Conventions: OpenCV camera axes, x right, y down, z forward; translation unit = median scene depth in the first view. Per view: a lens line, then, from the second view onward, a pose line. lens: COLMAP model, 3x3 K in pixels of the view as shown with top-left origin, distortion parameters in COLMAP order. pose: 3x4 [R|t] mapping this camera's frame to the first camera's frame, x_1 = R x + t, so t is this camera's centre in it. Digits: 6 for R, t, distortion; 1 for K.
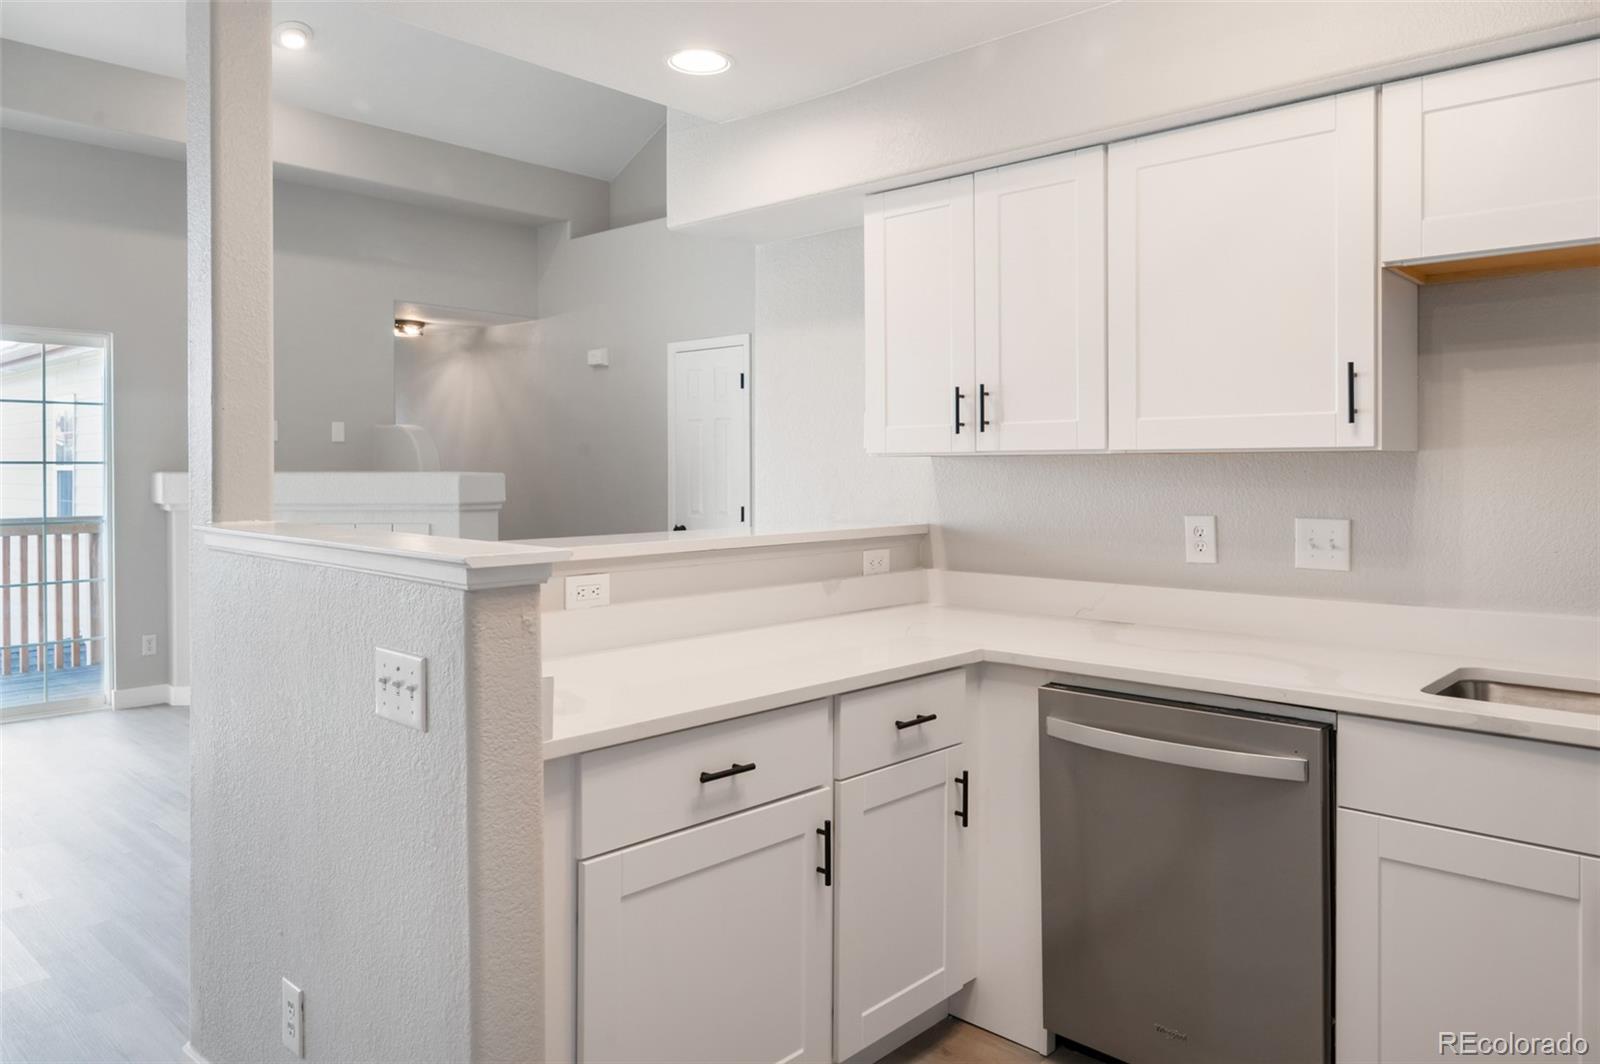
lens RADIAL K [[1096.1, 0, 802.0], [0, 1096.1, 472.8], [0, 0, 1]] dist [-0.001312, -0.002037]
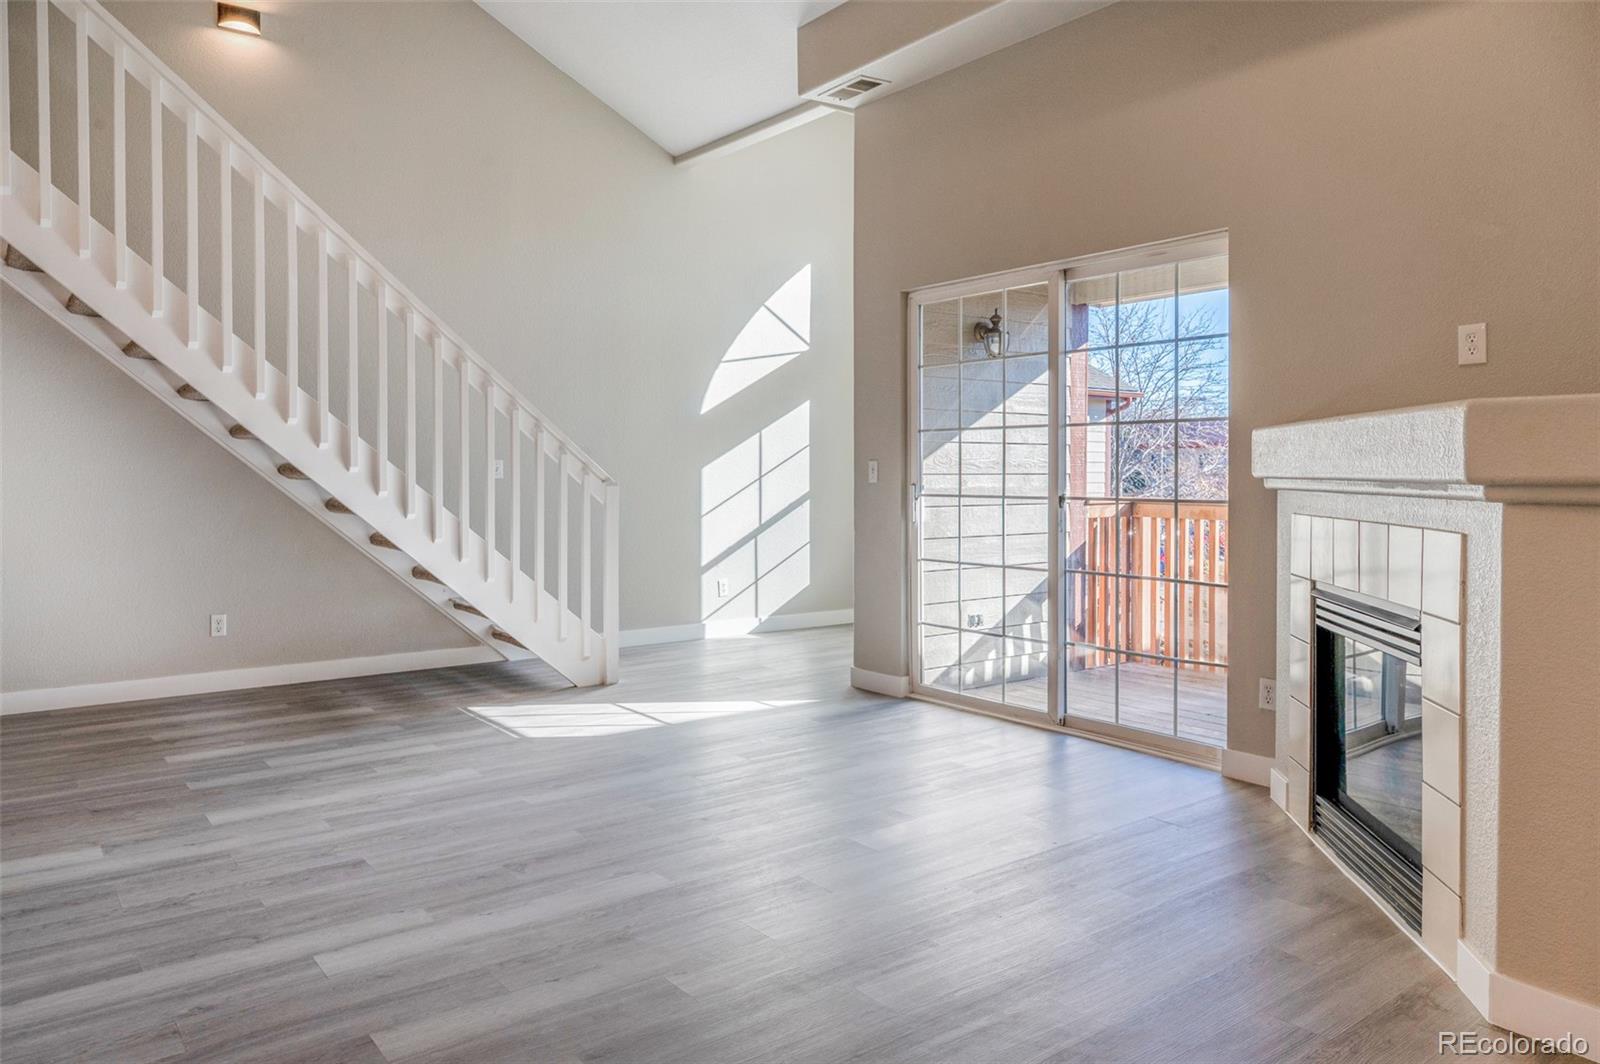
lens RADIAL K [[1096.1, 0, 802.0], [0, 1096.1, 472.8], [0, 0, 1]] dist [-0.001312, -0.002037]
pose [[-0.177920, 0.002453, -0.984042, 0.216284], [-0.007517, 0.999964, 0.003852, 0.058891], [0.984016, 0.008083, -0.177895, 1.961218]]
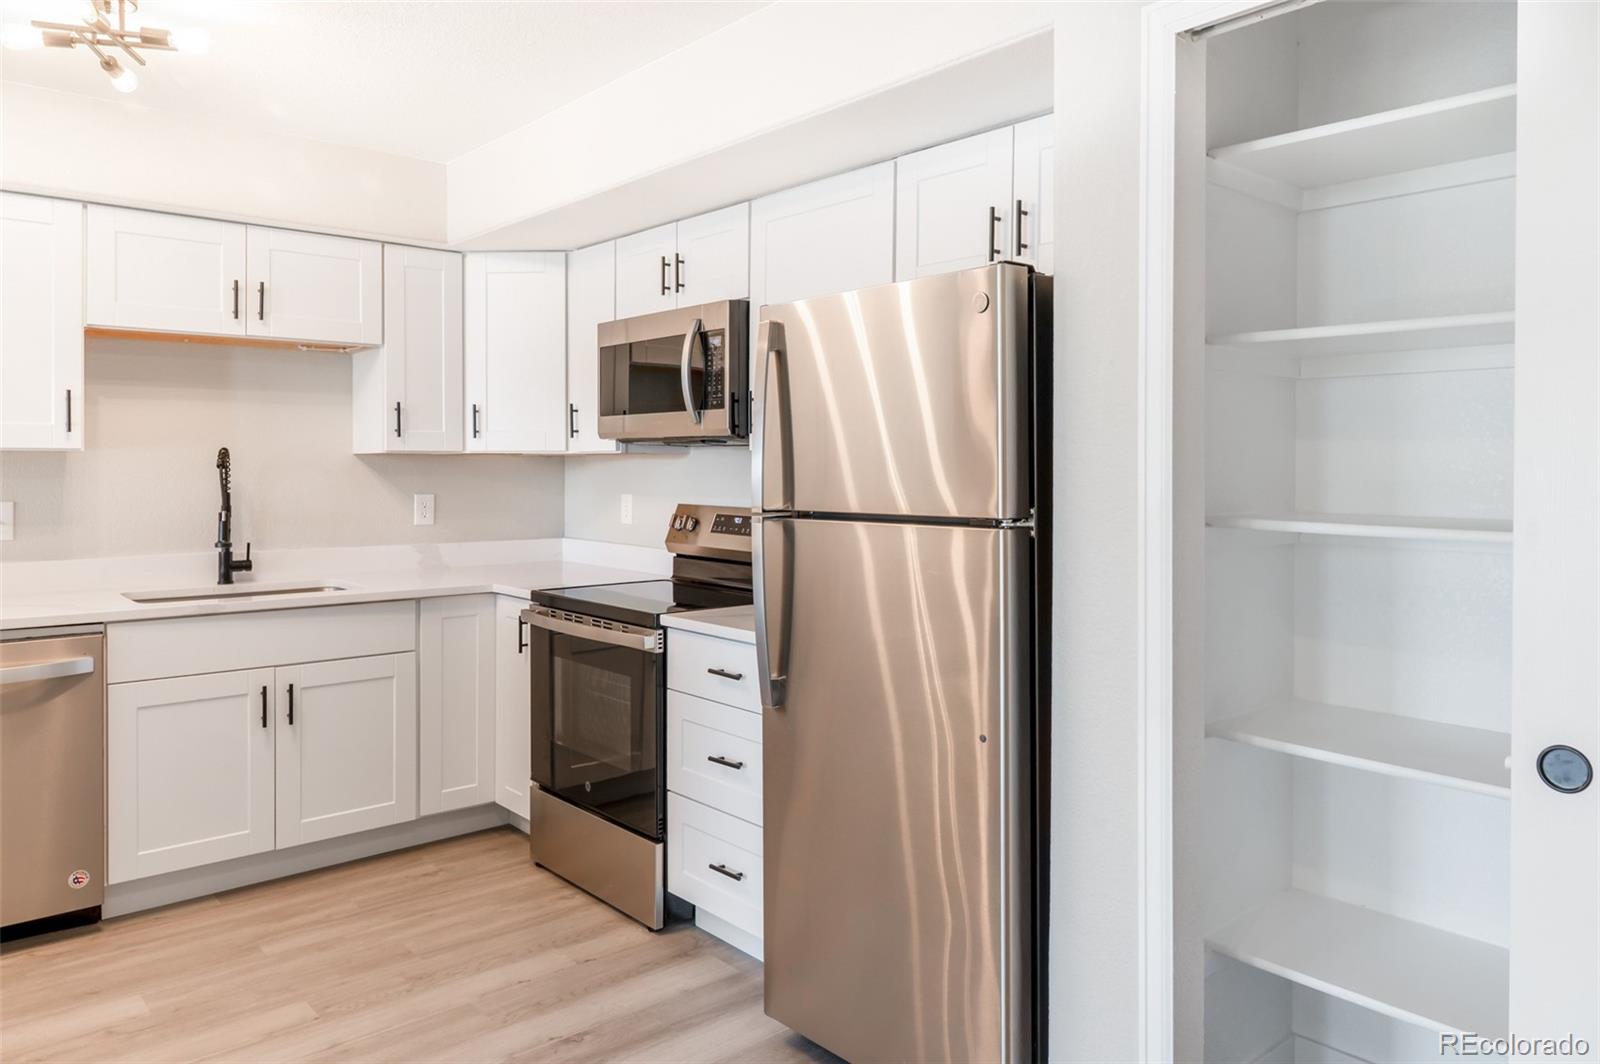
lens RADIAL K [[1096.1, 0, 802.0], [0, 1096.1, 472.8], [0, 0, 1]] dist [-0.001312, -0.002037]
pose [[0.111266, -0.005977, 0.993773, -0.744140], [0.001726, 0.999982, 0.005822, 0.001575], [-0.993789, 0.001067, 0.111274, -0.108173]]
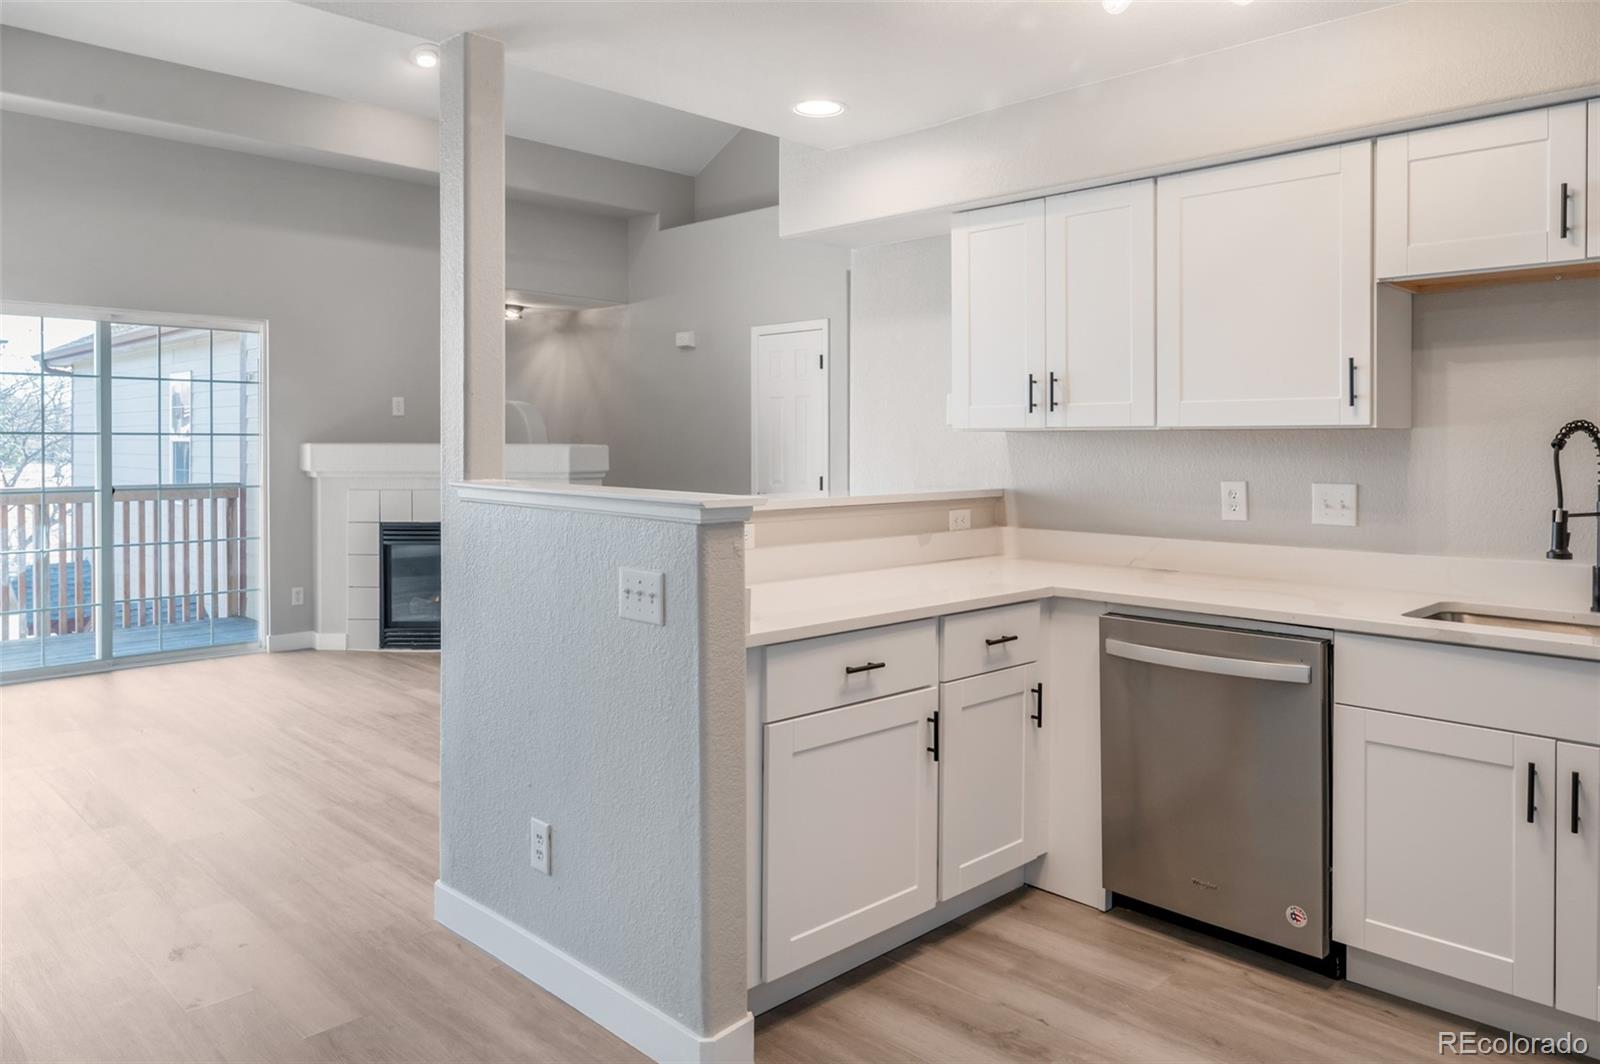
lens RADIAL K [[1109.2, 0, 794.3], [0, 1109.2, 445.0], [0, 0, 1]] dist [-0.003259, 0.000555]
pose [[0.998848, 0.003527, -0.047866, -0.070205], [-0.003613, 0.999992, -0.001717, 0.003522], [0.047860, 0.001888, 0.998852, -0.274687]]
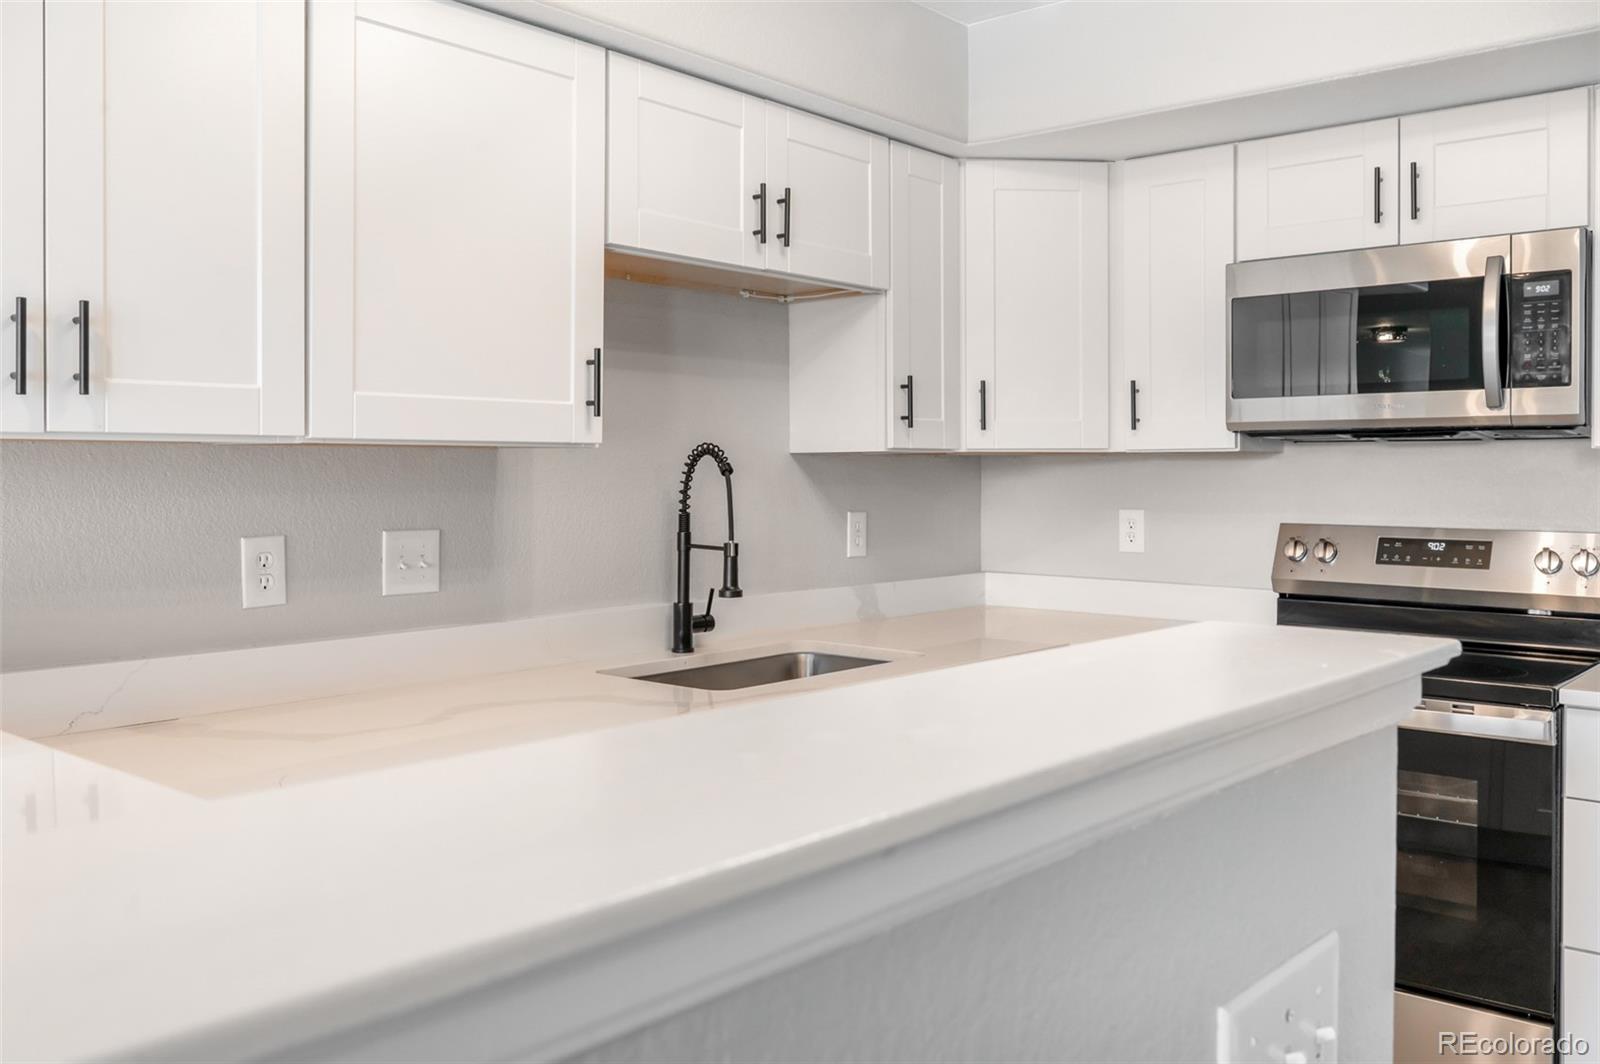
lens RADIAL K [[1357.8, 0, 840.8], [0, 1357.8, 472.6], [0, 0, 1]] dist [0.013043, 0.007299]
pose [[-0.043852, -0.001485, 0.999037, -0.554350], [0.004067, 0.999990, 0.001665, -0.000471], [-0.999030, 0.004136, -0.043846, 0.766645]]
